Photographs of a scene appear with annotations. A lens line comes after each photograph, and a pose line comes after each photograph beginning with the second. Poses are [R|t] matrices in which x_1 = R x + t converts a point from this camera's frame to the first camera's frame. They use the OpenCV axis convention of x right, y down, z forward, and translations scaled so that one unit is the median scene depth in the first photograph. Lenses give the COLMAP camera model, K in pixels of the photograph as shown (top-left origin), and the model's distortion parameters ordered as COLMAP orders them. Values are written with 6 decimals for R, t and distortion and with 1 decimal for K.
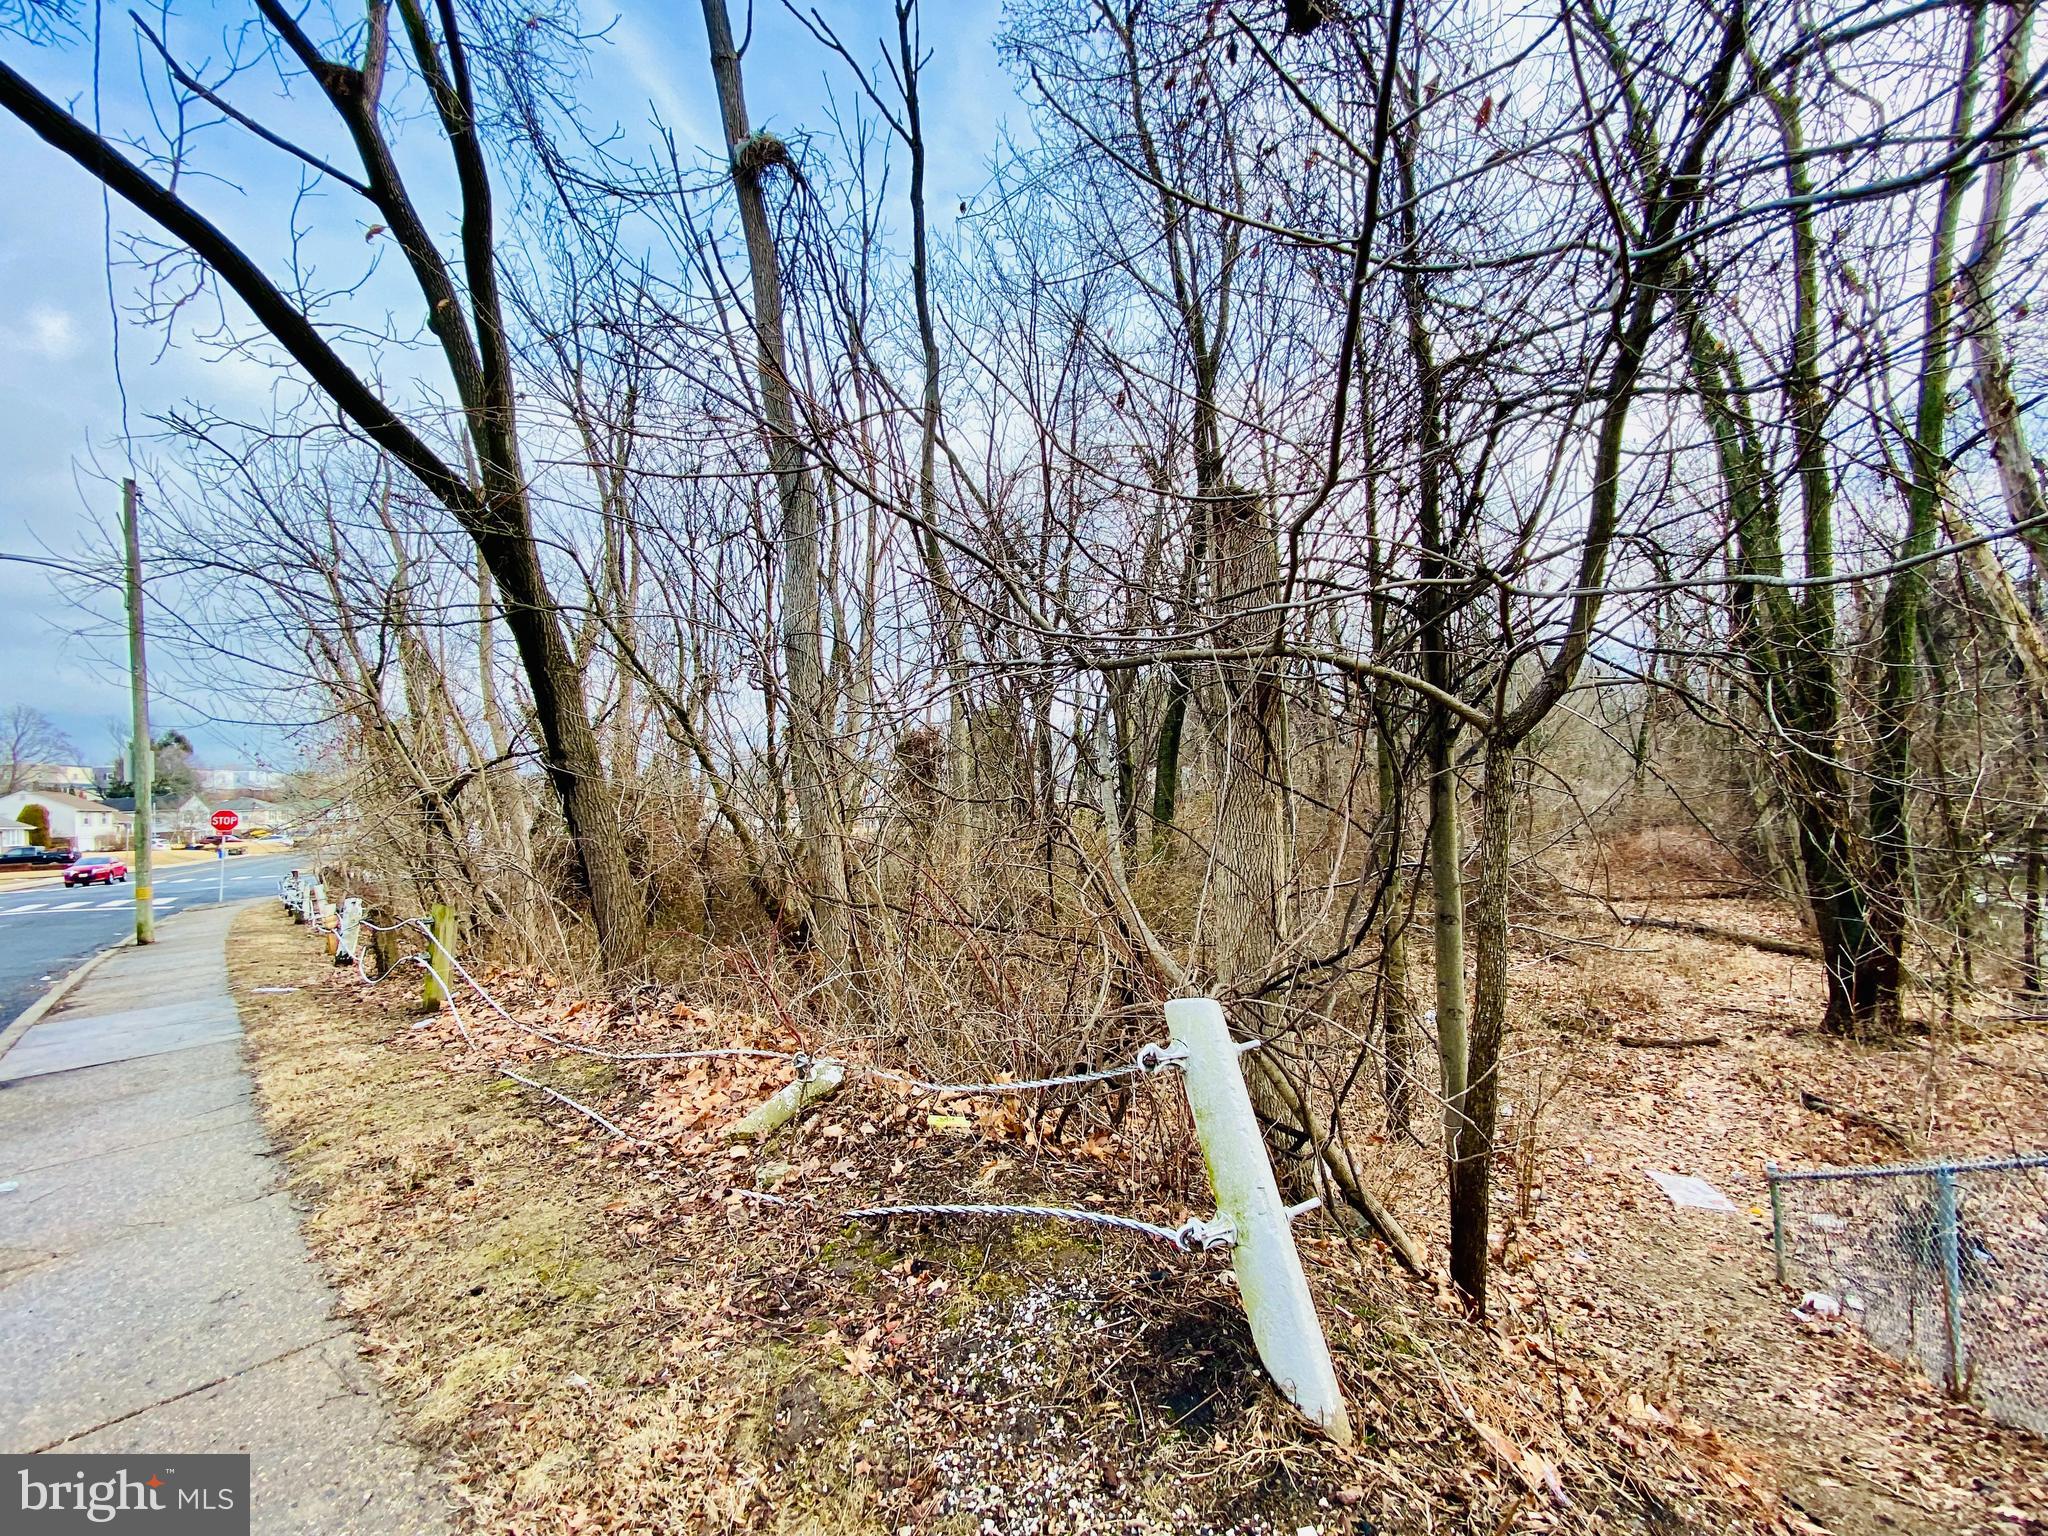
lens RADIAL K [[841.9, 0, 1033.4], [0, 841.9, 763.9], [0, 0, 1]] dist [0.016725, -0.020469]
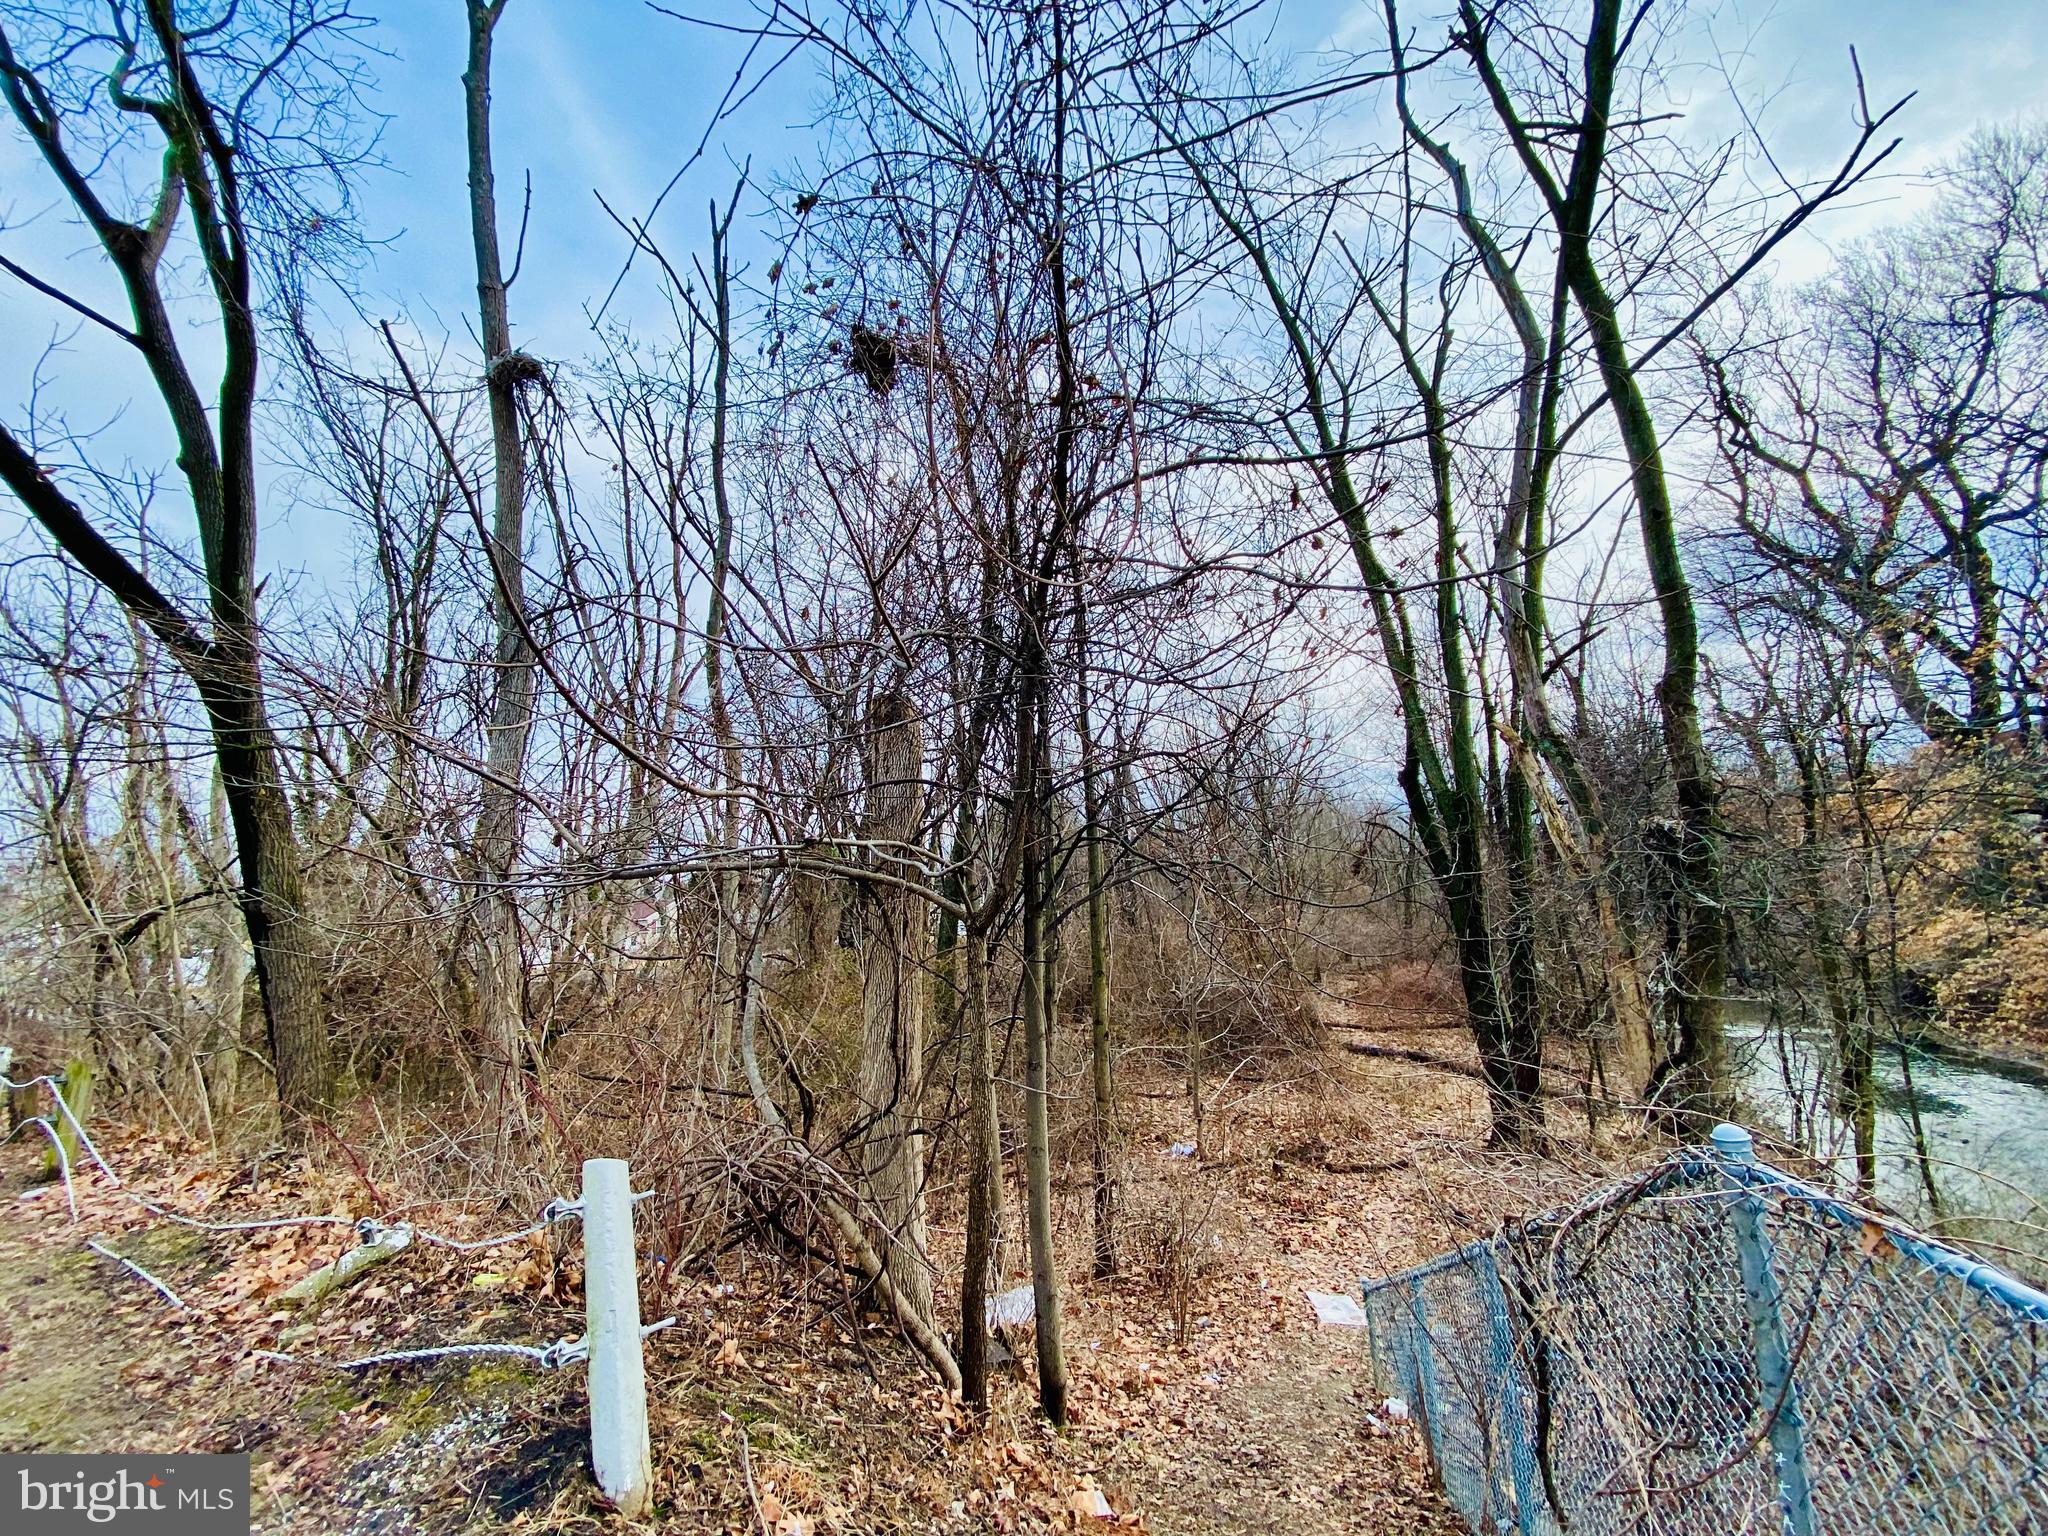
lens RADIAL K [[829.9, 0, 1017.4], [0, 829.9, 765.1], [0, 0, 1]] dist [0.014357, -0.018390]
pose [[0.983526, 0.041334, 0.175979, 0.162713], [-0.014023, 0.988019, -0.153693, -0.036848], [-0.180224, 0.148693, 0.972322, -0.125691]]
